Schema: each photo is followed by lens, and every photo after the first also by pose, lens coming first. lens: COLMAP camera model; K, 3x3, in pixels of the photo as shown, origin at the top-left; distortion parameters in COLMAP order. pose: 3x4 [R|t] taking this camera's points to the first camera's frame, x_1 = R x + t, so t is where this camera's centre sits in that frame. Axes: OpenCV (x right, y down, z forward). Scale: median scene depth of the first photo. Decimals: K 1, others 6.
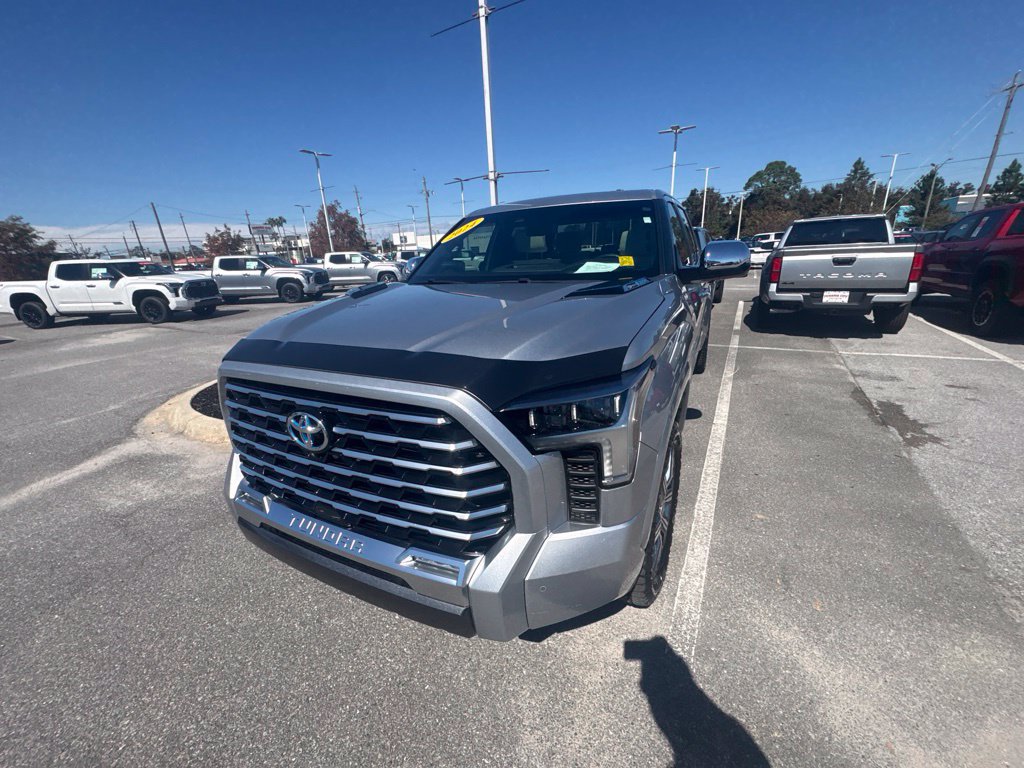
lens RADIAL K [[406.3, 0, 512.4], [0, 406.3, 383.1], [0, 0, 1]] dist [0.000980, -0.000377]
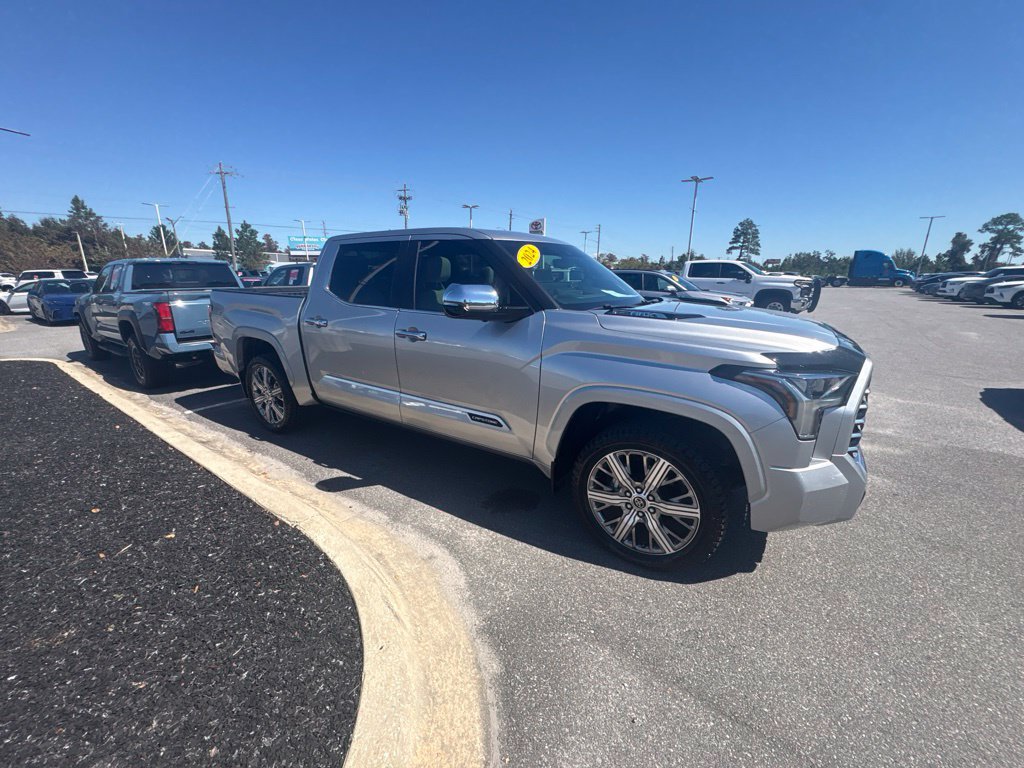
lens RADIAL K [[406.3, 0, 511.0], [0, 406.3, 385.0], [0, 0, 1]] dist [0.000980, -0.000377]
pose [[0.095809, -0.212396, 0.972475, -0.701883], [0.303856, 0.936578, 0.174620, -0.180570], [-0.947888, 0.278763, 0.154271, 0.643017]]
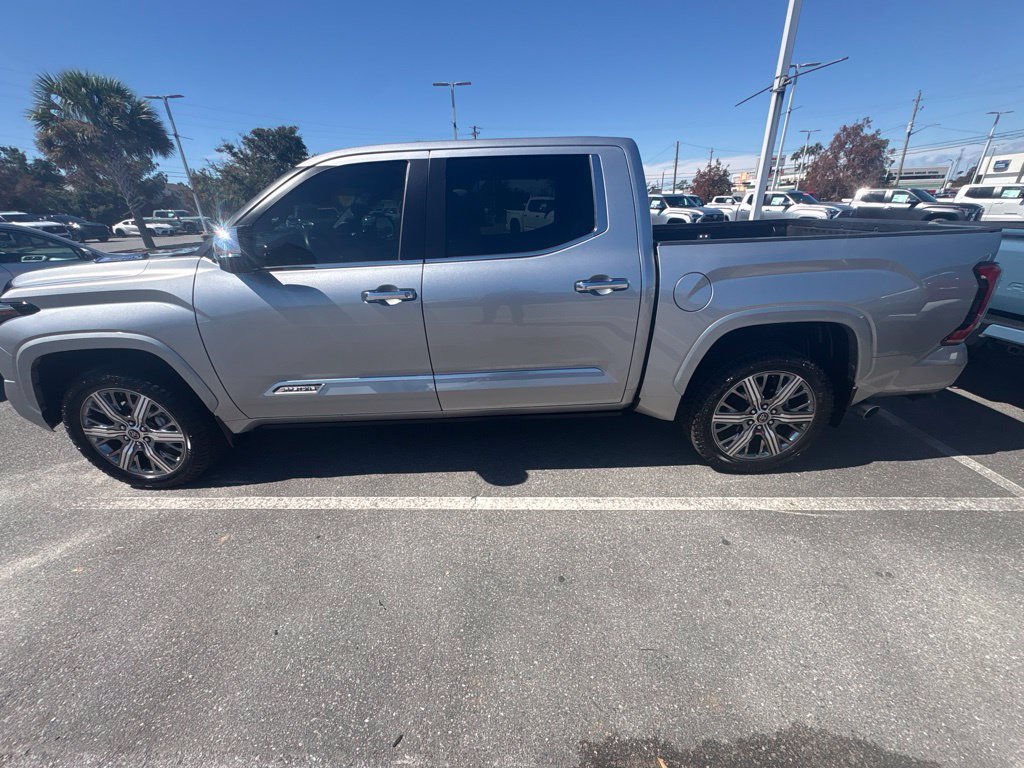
lens RADIAL K [[406.3, 0, 511.1], [0, 406.3, 383.8], [0, 0, 1]] dist [0.000980, -0.000377]
pose [[0.461814, 0.390079, -0.796596, 0.791198], [-0.272947, 0.917021, 0.290813, -0.228983], [0.843936, 0.083127, 0.529964, 0.543434]]
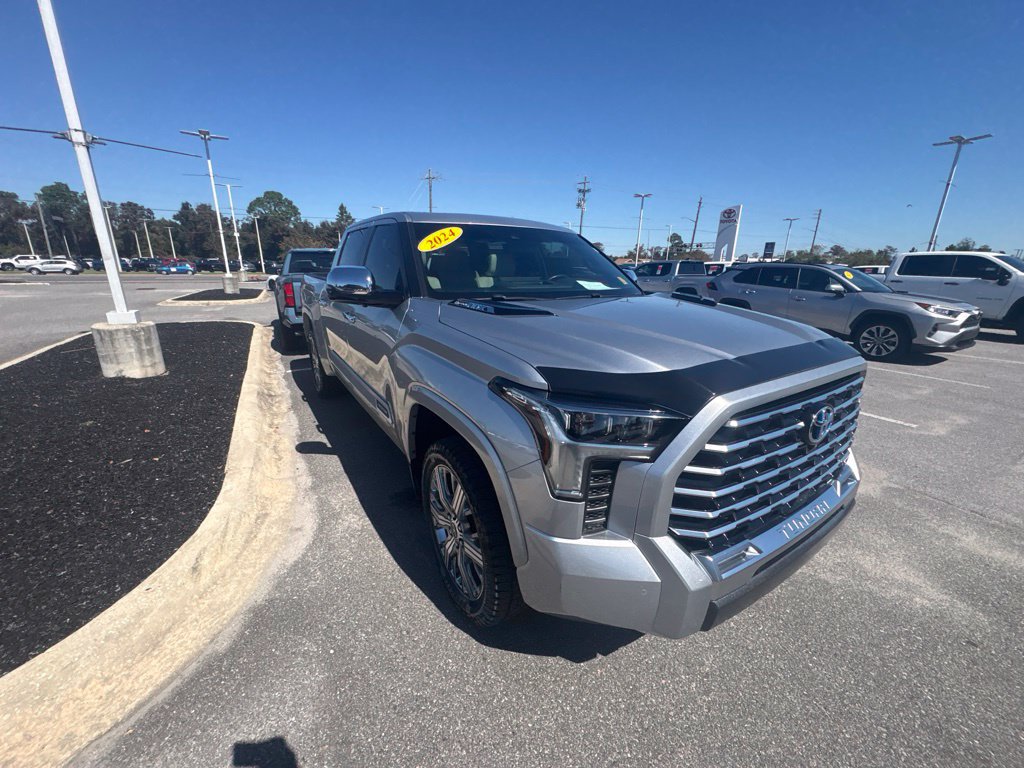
lens RADIAL K [[406.3, 0, 511.2], [0, 406.3, 384.2], [0, 0, 1]] dist [0.000980, -0.000377]
pose [[0.495264, -0.186135, 0.848568, -0.534746], [0.230705, 0.969885, 0.078096, -0.077974], [-0.837549, 0.157091, 0.523291, 0.323240]]
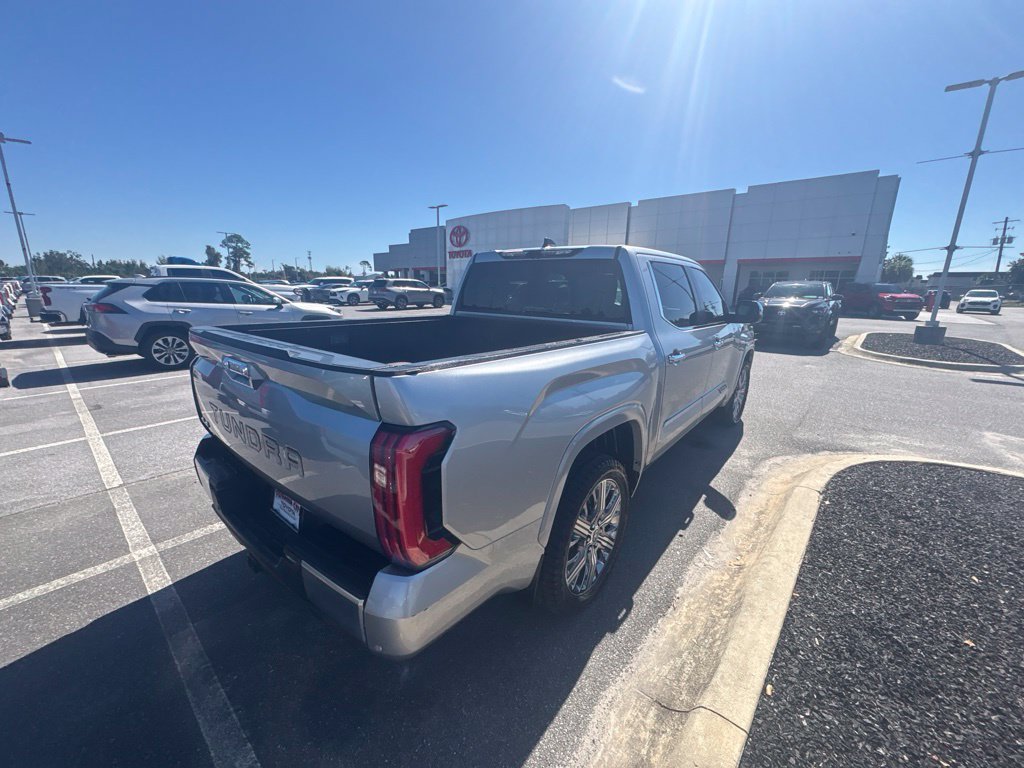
lens RADIAL K [[406.3, 0, 512.4], [0, 406.3, 384.6], [0, 0, 1]] dist [0.000980, -0.000377]
pose [[-0.978261, -0.012638, 0.206992, 0.135796], [0.097367, 0.853292, 0.512263, -0.564616], [-0.183098, 0.521281, -0.833511, 1.635000]]
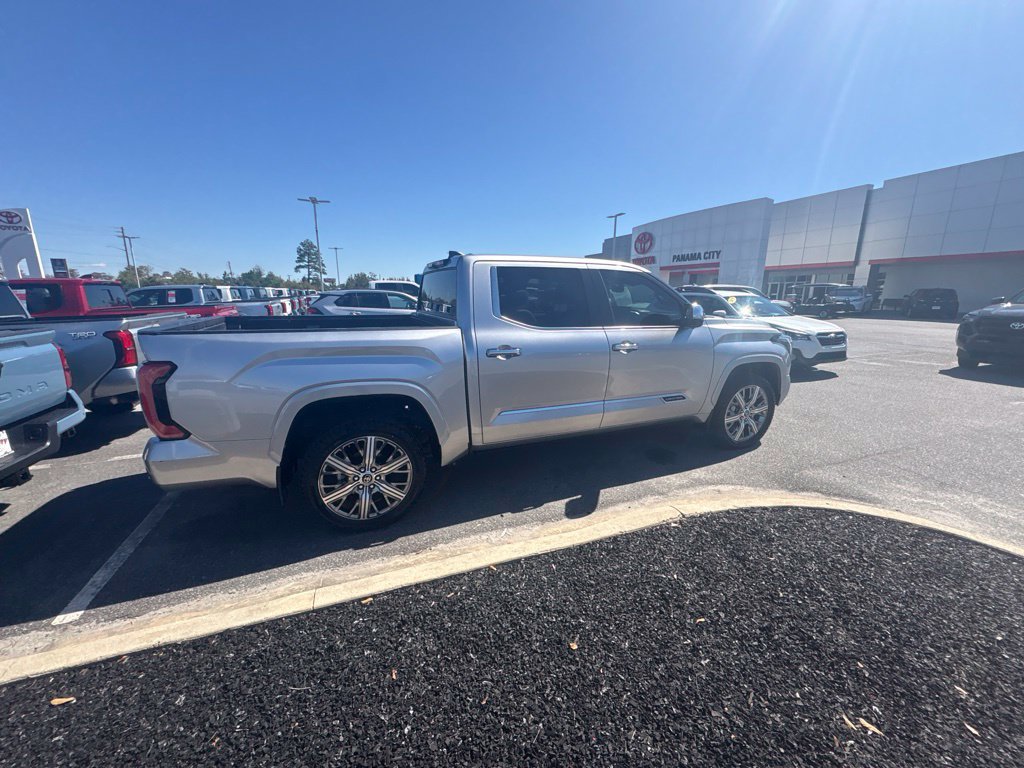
lens RADIAL K [[406.3, 0, 512.4], [0, 406.3, 383.8], [0, 0, 1]] dist [0.000980, -0.000377]
pose [[-0.769155, -0.090355, 0.632642, -0.413402], [0.236146, 0.879704, 0.412743, -0.495899], [-0.593831, 0.466859, -0.655292, 1.523637]]
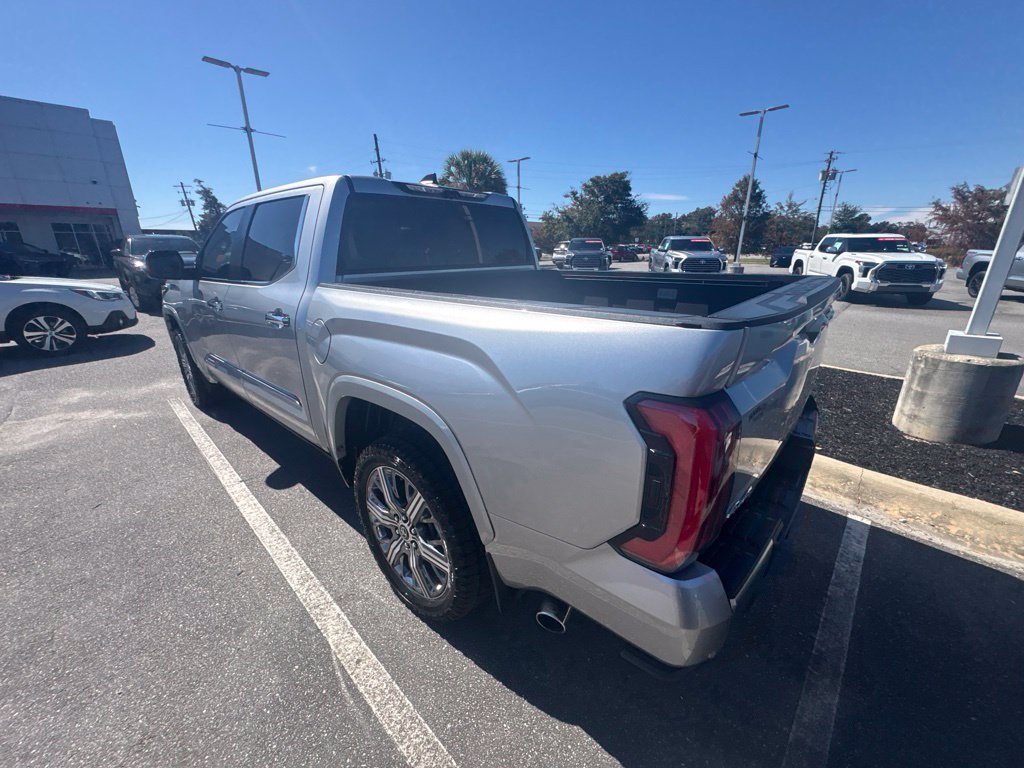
lens RADIAL K [[406.3, 0, 511.7], [0, 406.3, 383.9], [0, 0, 1]] dist [0.000980, -0.000377]
pose [[-0.254080, 0.357393, -0.898729, 0.805959], [-0.286161, 0.859841, 0.422830, -0.439969], [0.923880, 0.364614, -0.116196, 1.209119]]
